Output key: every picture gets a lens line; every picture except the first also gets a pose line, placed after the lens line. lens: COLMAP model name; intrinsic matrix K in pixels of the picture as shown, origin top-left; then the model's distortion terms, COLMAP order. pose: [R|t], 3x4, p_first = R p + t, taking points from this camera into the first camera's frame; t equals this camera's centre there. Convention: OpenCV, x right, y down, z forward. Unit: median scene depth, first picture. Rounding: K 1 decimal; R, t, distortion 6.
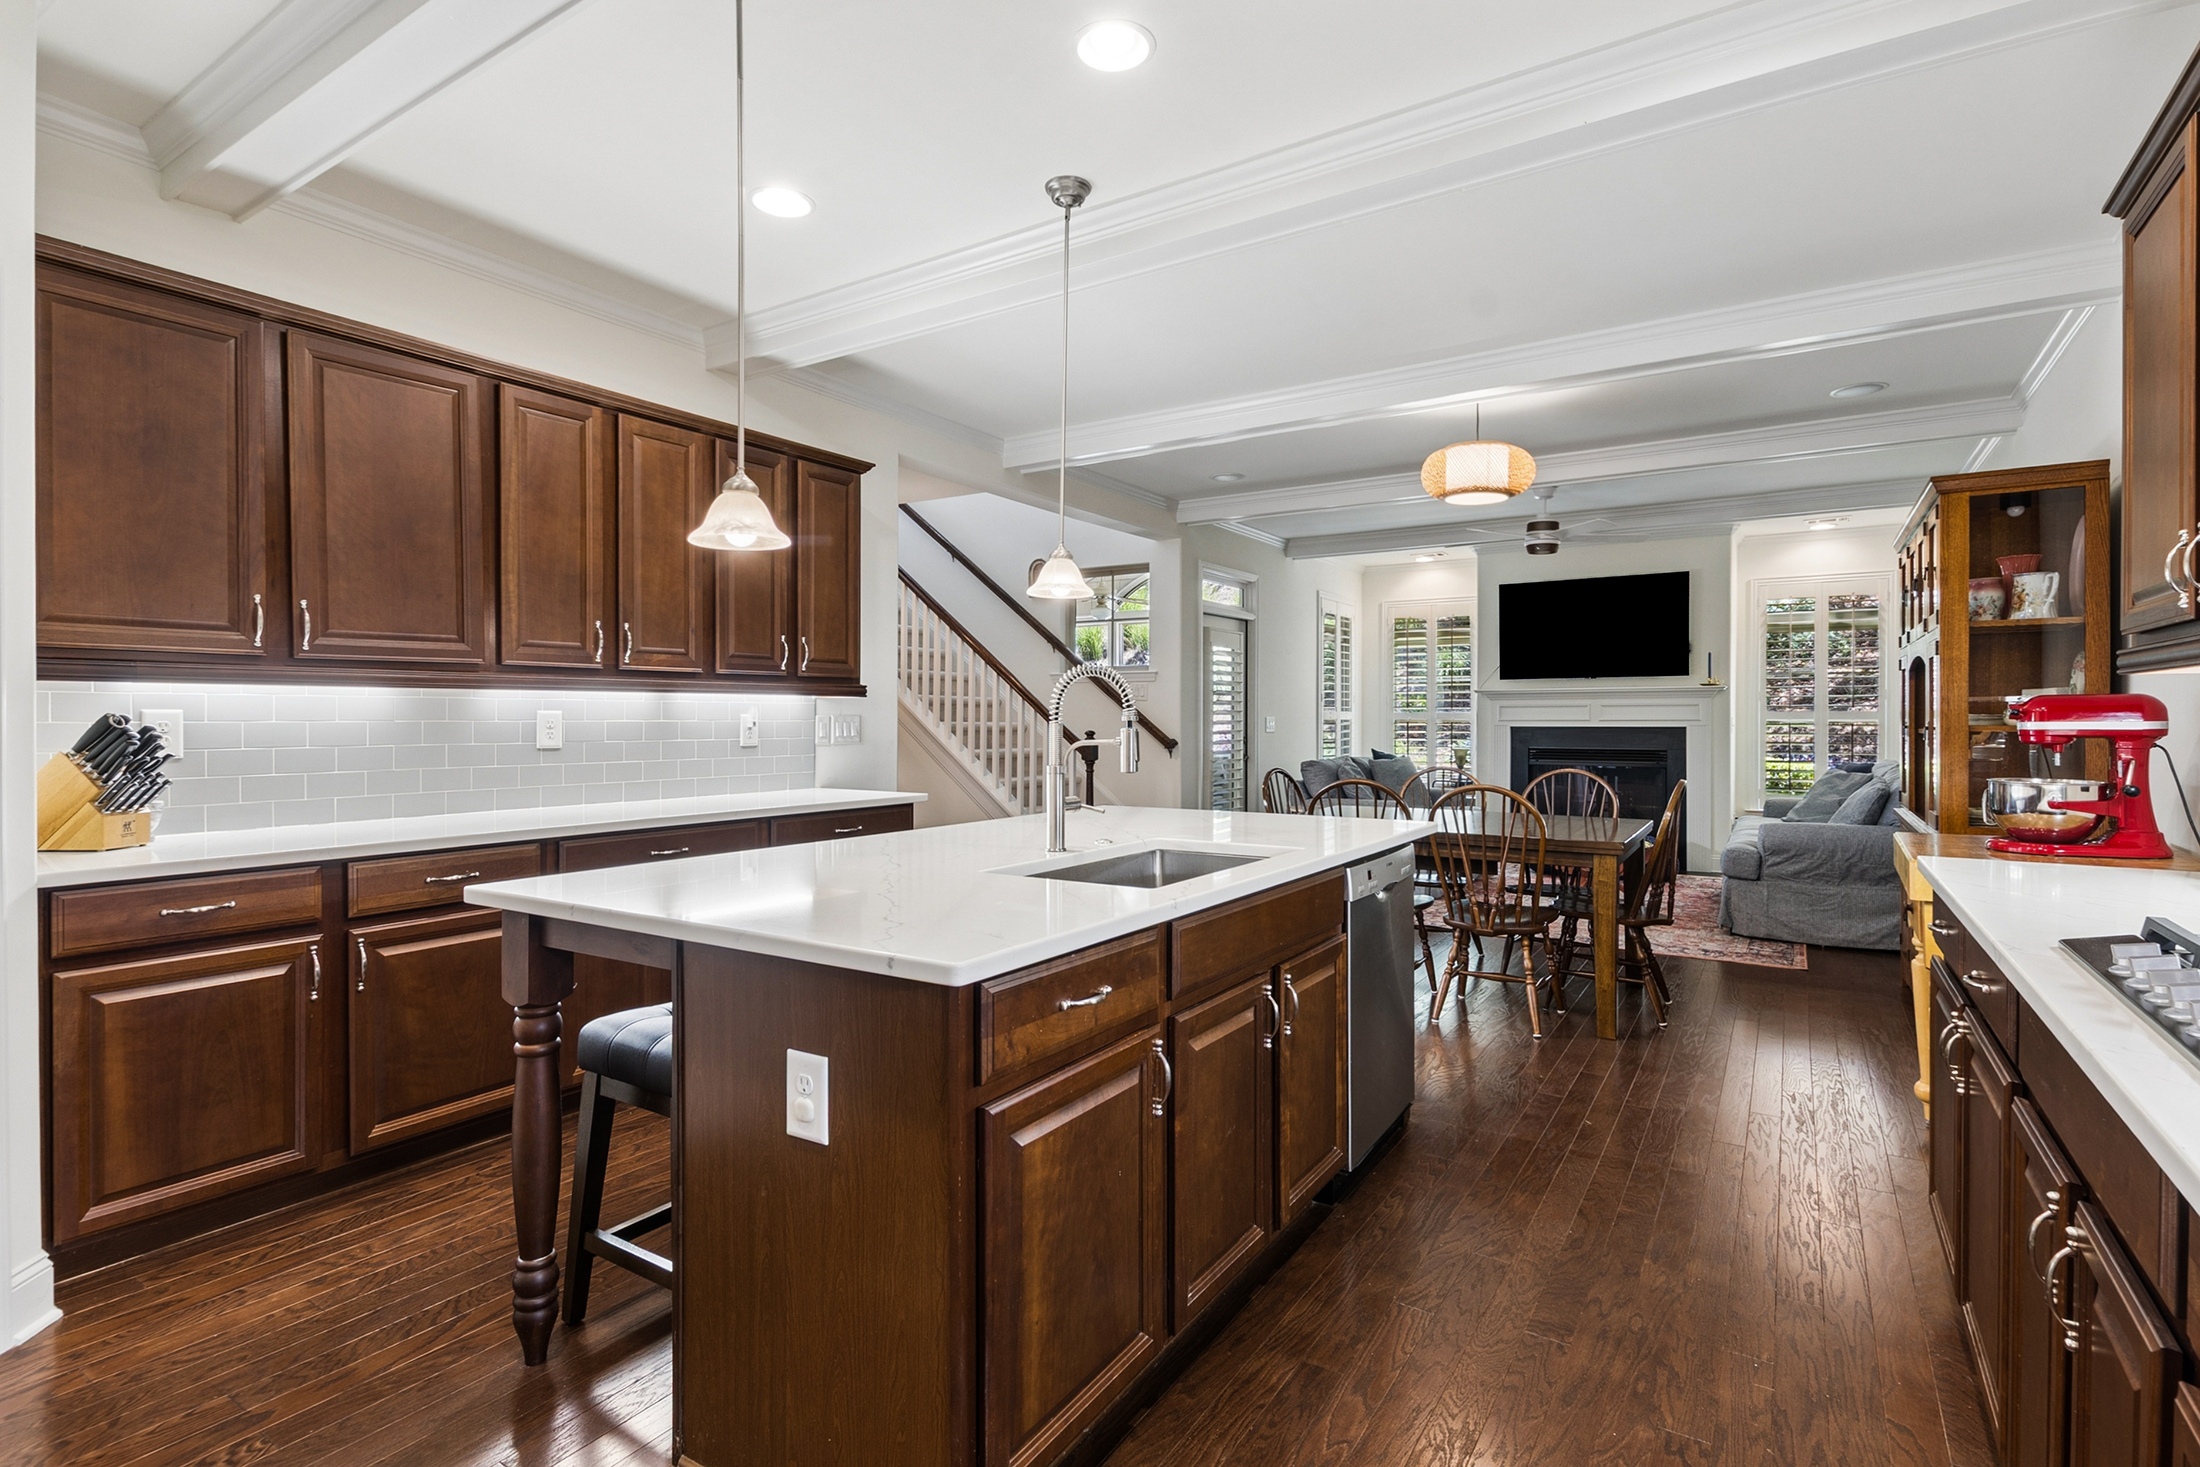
lens RADIAL K [[1051.1, 0, 1122.7], [0, 1051.1, 720.6], [0, 0, 1]] dist [0.011484, -0.002110]
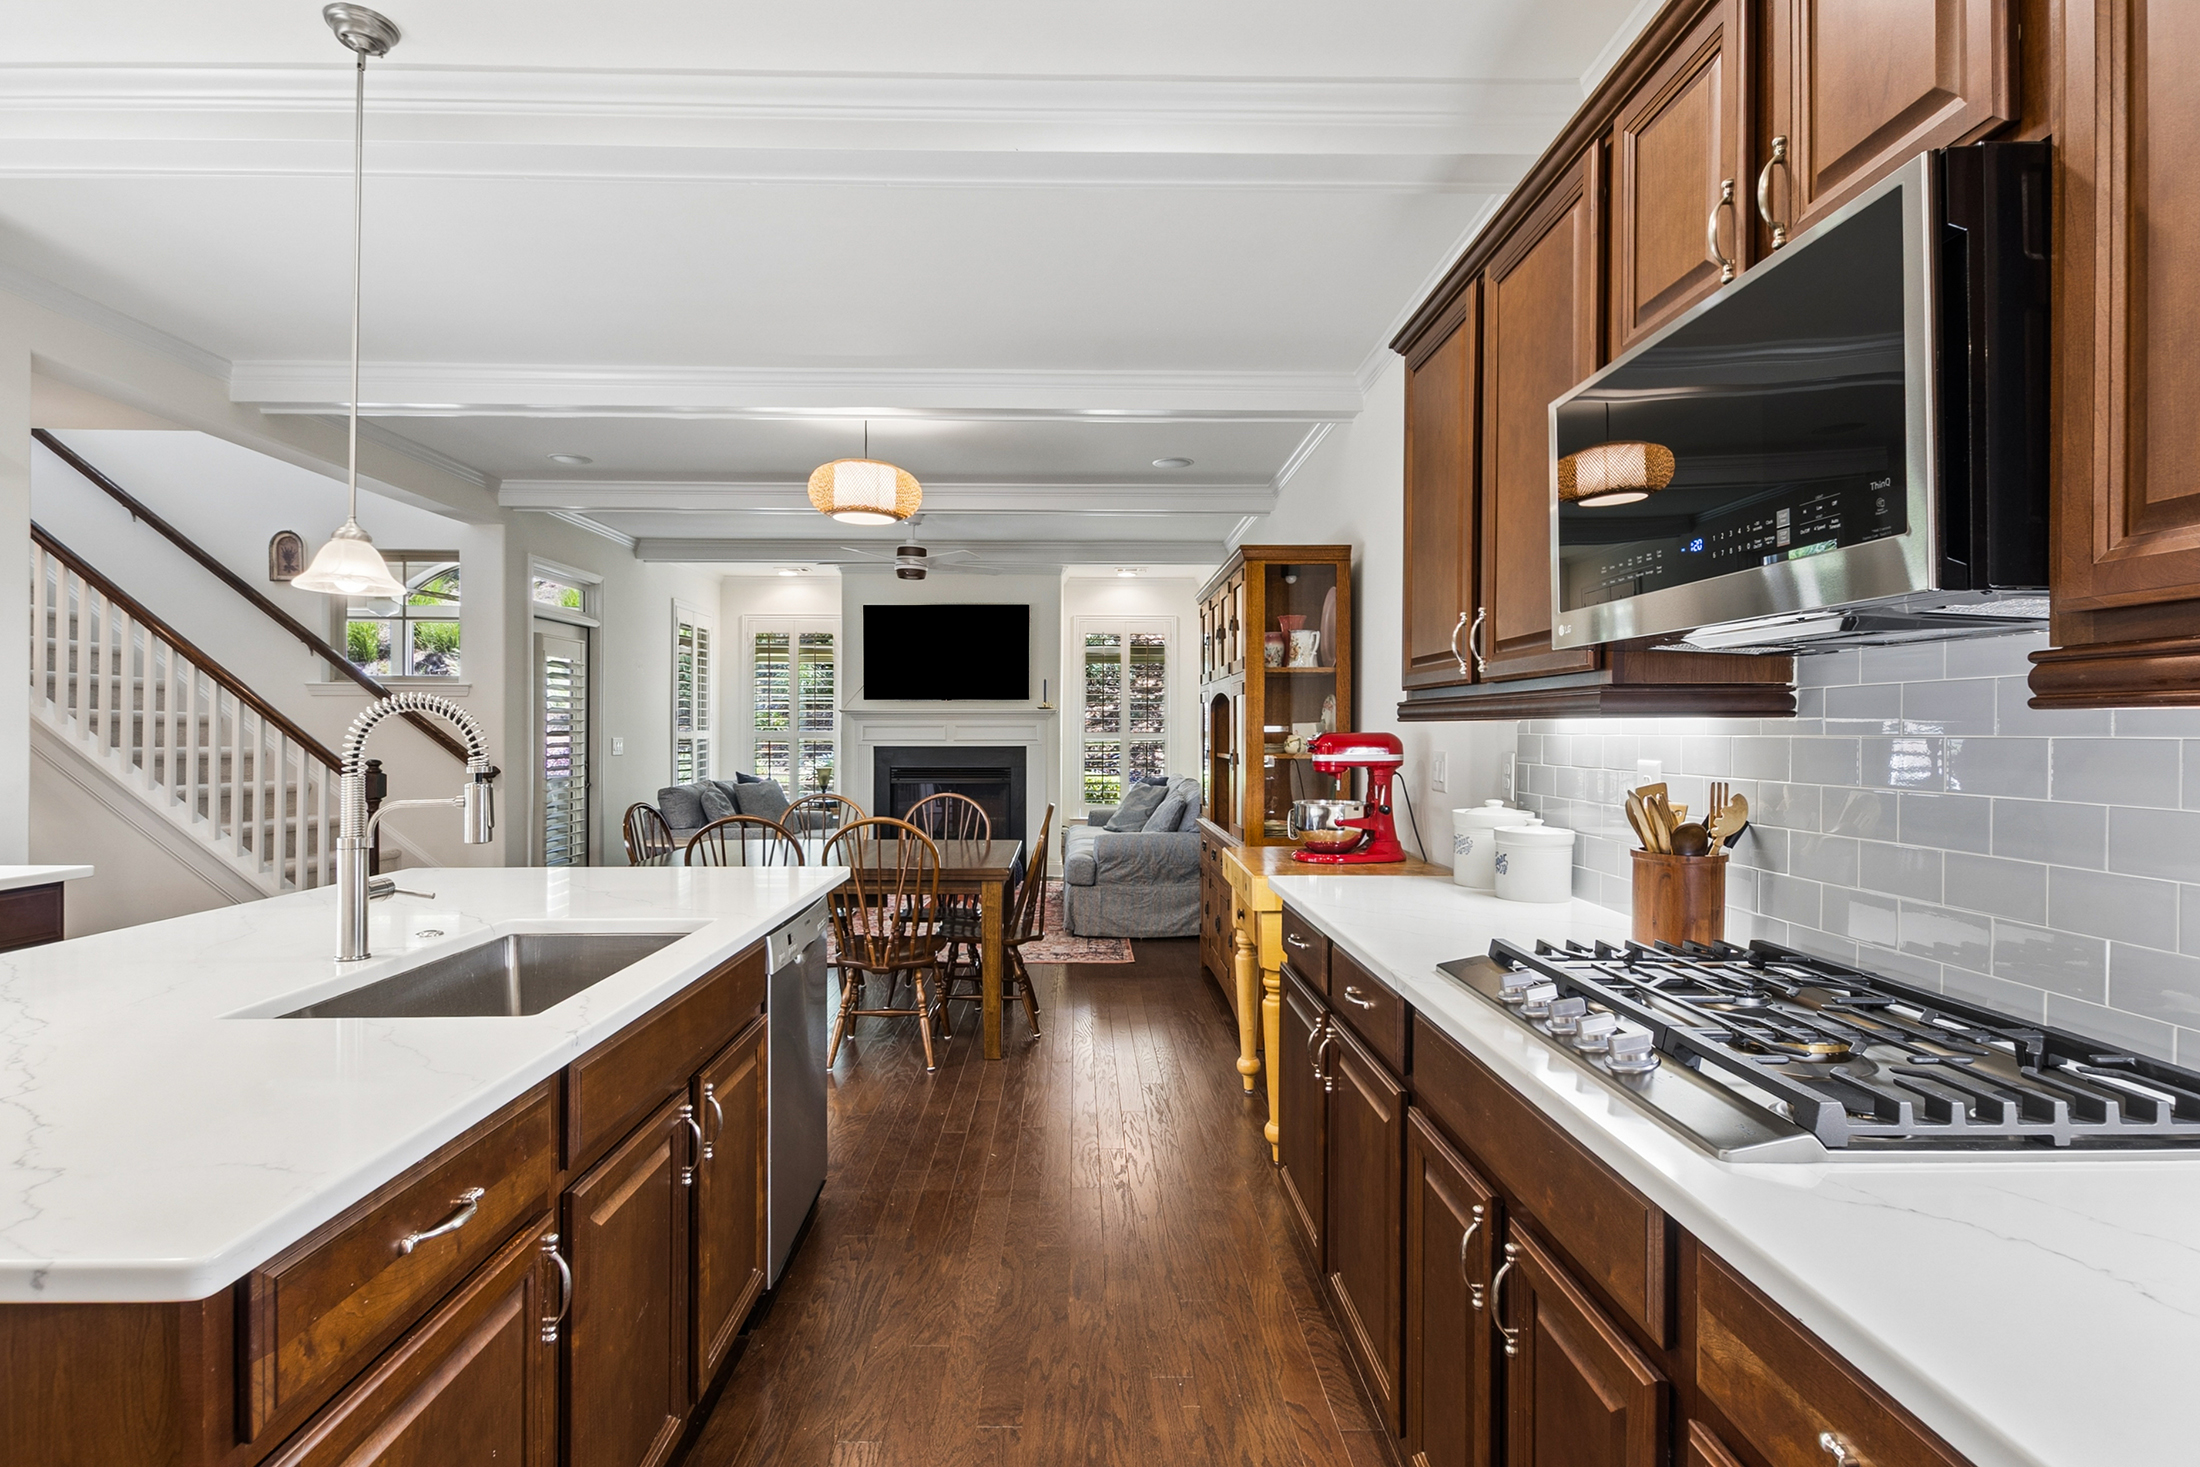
lens RADIAL K [[1051.1, 0, 1086.7], [0, 1051.1, 734.4], [0, 0, 1]] dist [0.011484, -0.002110]
pose [[0.838411, -0.000172, 0.545038, -0.024632], [-0.000976, 0.999998, 0.001816, -0.017929], [-0.545037, -0.002055, 0.838409, 0.095676]]
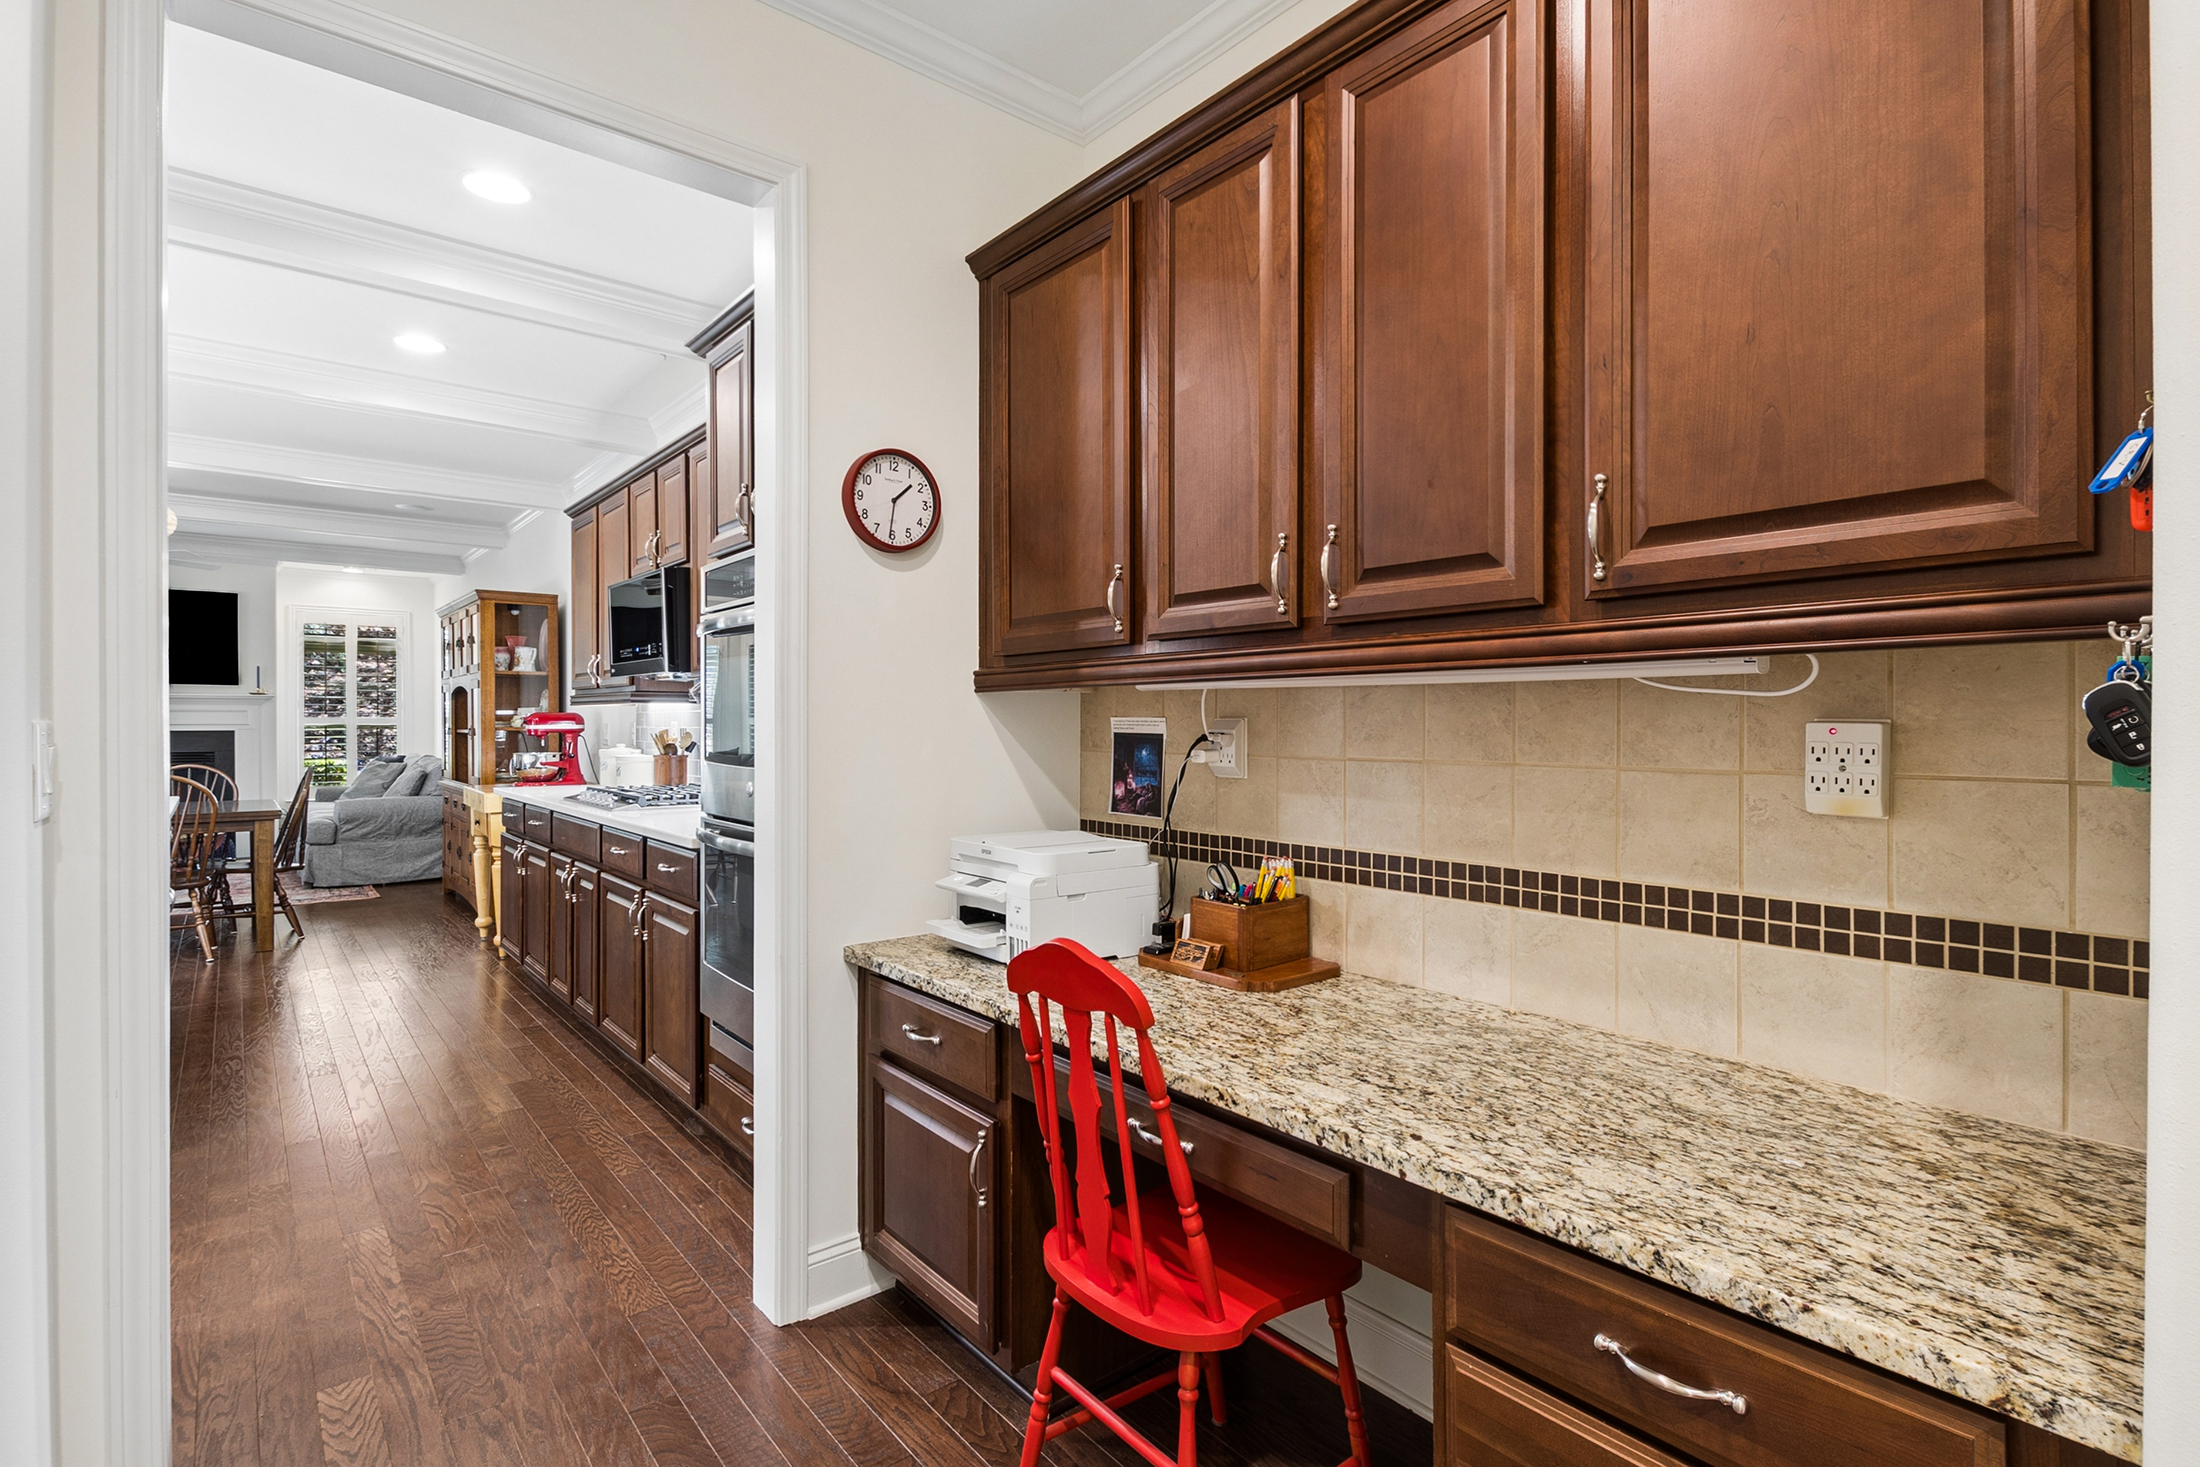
lens RADIAL K [[1051.1, 0, 1134.8], [0, 1051.1, 729.8], [0, 0, 1]] dist [0.011484, -0.002110]
pose [[0.290763, -0.007185, 0.956768, -0.589520], [0.002428, 0.999974, 0.006771, -0.000755], [-0.956792, 0.000354, 0.290773, -0.556358]]
